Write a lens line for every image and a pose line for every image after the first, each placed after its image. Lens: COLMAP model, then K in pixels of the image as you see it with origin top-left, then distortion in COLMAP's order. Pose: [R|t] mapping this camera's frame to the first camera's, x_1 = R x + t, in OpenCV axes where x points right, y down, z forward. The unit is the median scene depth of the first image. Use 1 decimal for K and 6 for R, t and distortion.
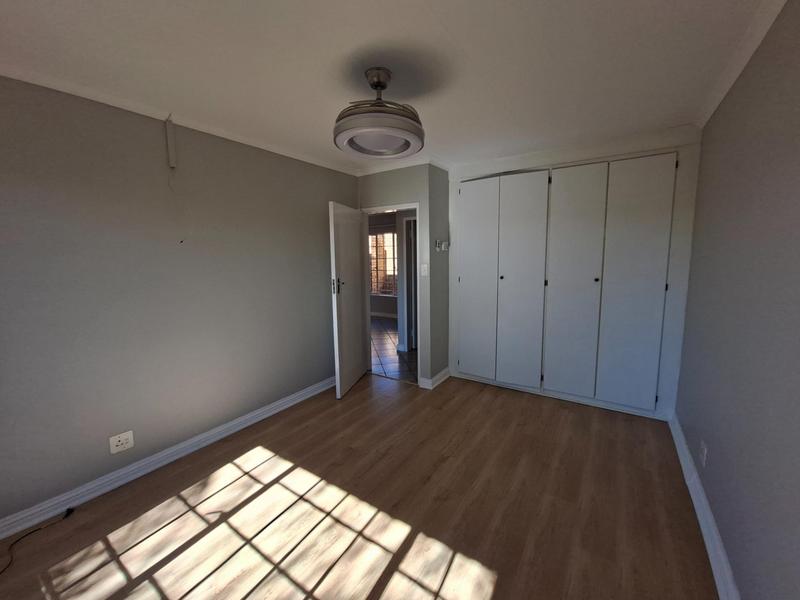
lens RADIAL K [[324.4, 0, 400.0], [0, 324.4, 300.0], [0, 0, 1]] dist [-0.001455, -0.000135]
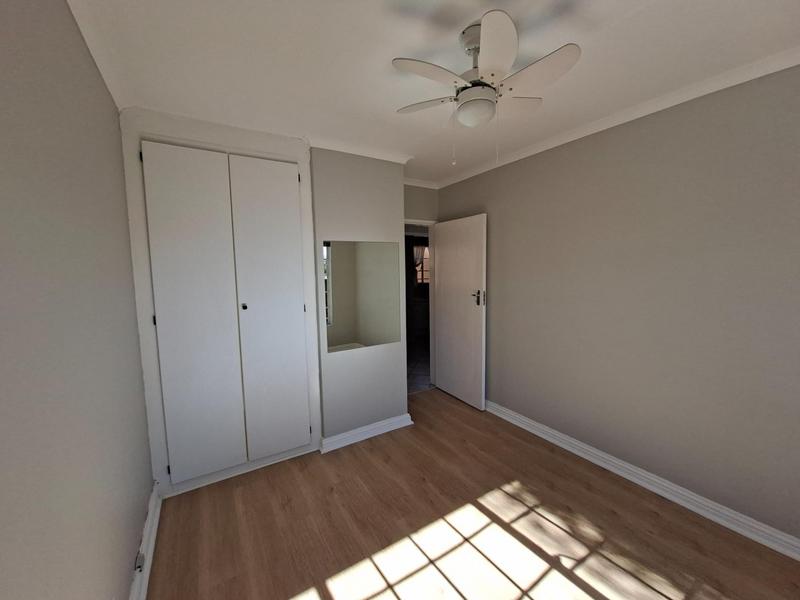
lens RADIAL K [[324.4, 0, 400.0], [0, 324.4, 300.0], [0, 0, 1]] dist [-0.001455, -0.000135]
pose [[0.396036, -0.086825, 0.914121, -1.019191], [0.117511, 0.992126, 0.043324, -0.090649], [-0.910685, 0.090261, 0.403121, 0.673880]]
